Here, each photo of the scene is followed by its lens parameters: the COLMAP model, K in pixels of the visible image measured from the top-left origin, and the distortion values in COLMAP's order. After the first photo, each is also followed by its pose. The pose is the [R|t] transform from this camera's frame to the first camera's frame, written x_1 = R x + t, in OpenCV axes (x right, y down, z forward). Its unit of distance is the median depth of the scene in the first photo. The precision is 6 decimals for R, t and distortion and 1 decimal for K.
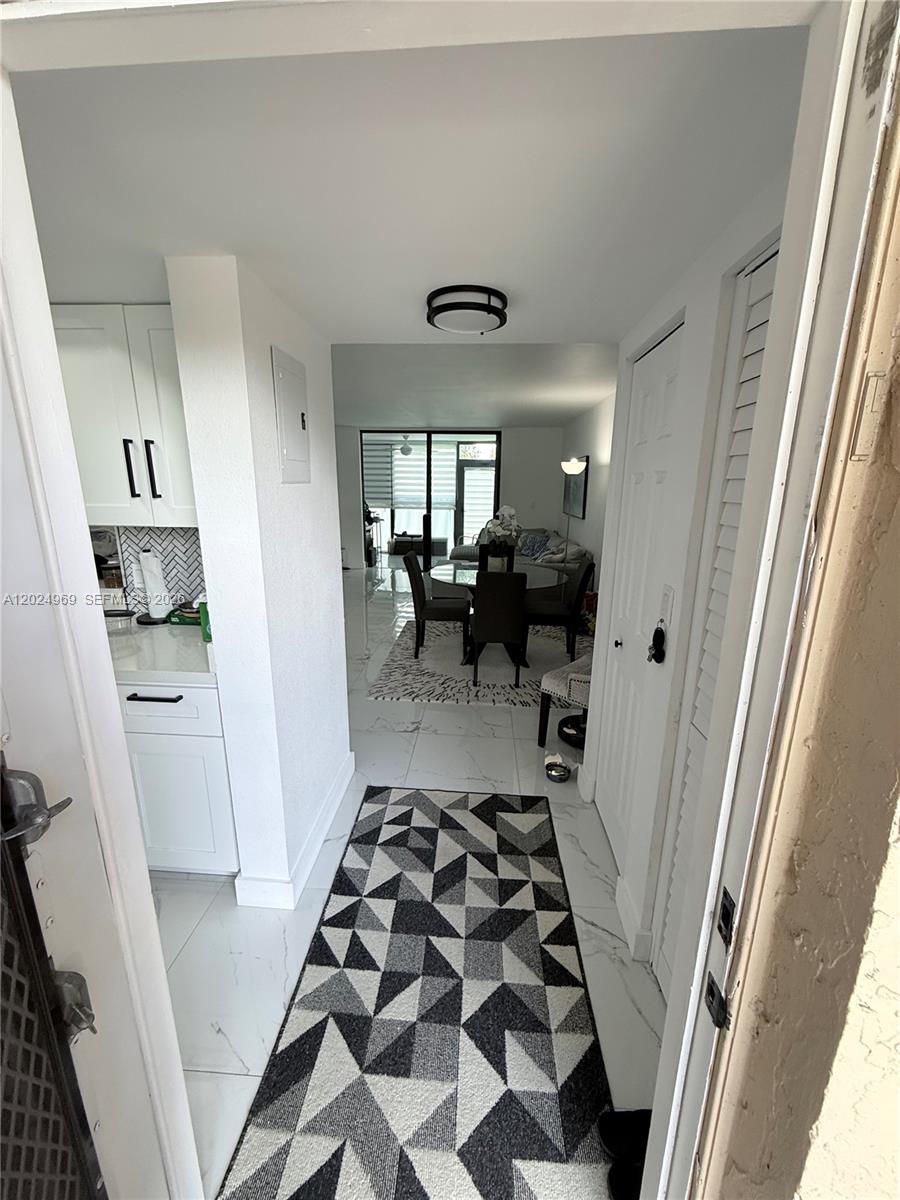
lens RADIAL K [[478.8, 0, 452.3], [0, 478.8, 598.5], [0, 0, 1]] dist [-0.001806, -0.000118]
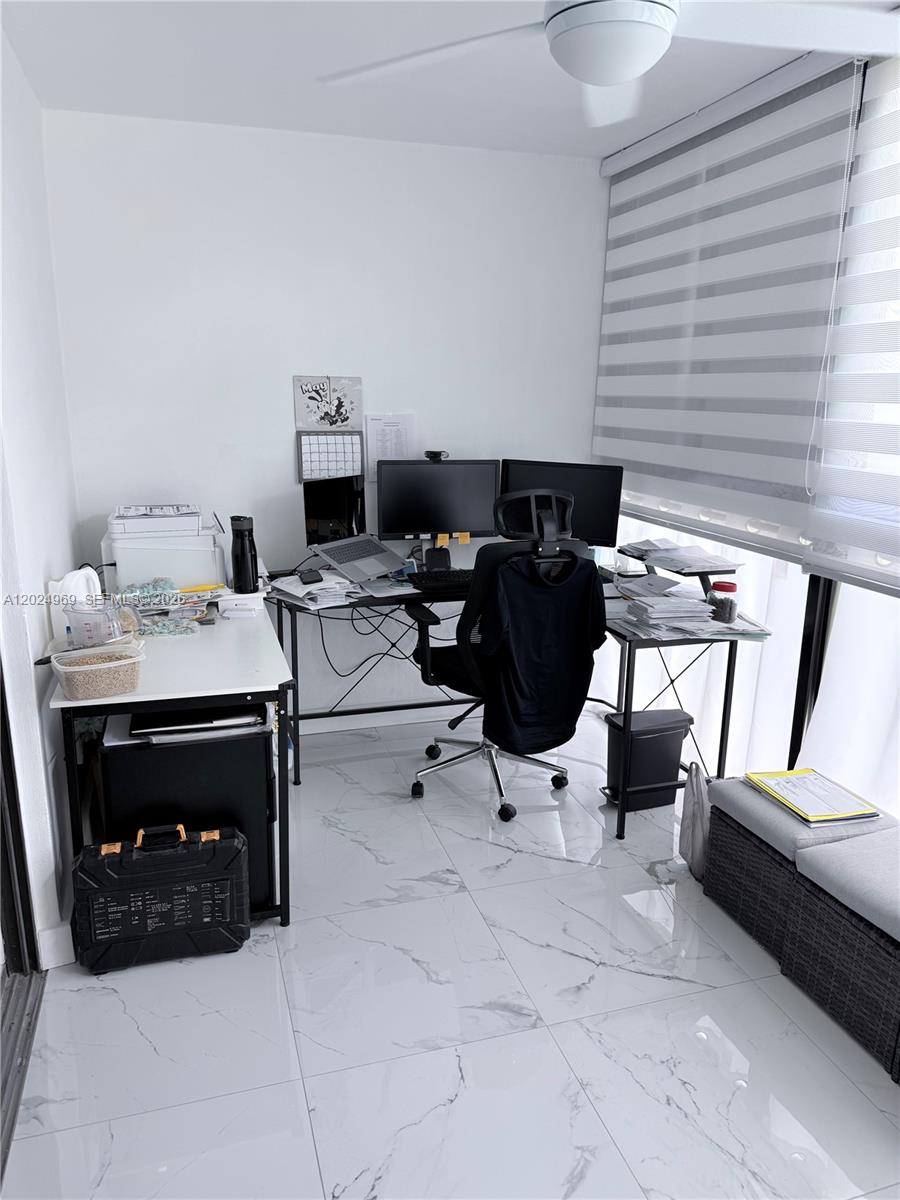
lens RADIAL K [[848.6, 0, 448.3], [0, 848.6, 603.0], [0, 0, 1]] dist [0.037842, -0.061158]
pose [[0.366781, 0.221654, -0.903516, 0.079452], [-0.227948, 0.963009, 0.143713, -0.245286], [0.901949, 0.153243, 0.403739, 1.046146]]
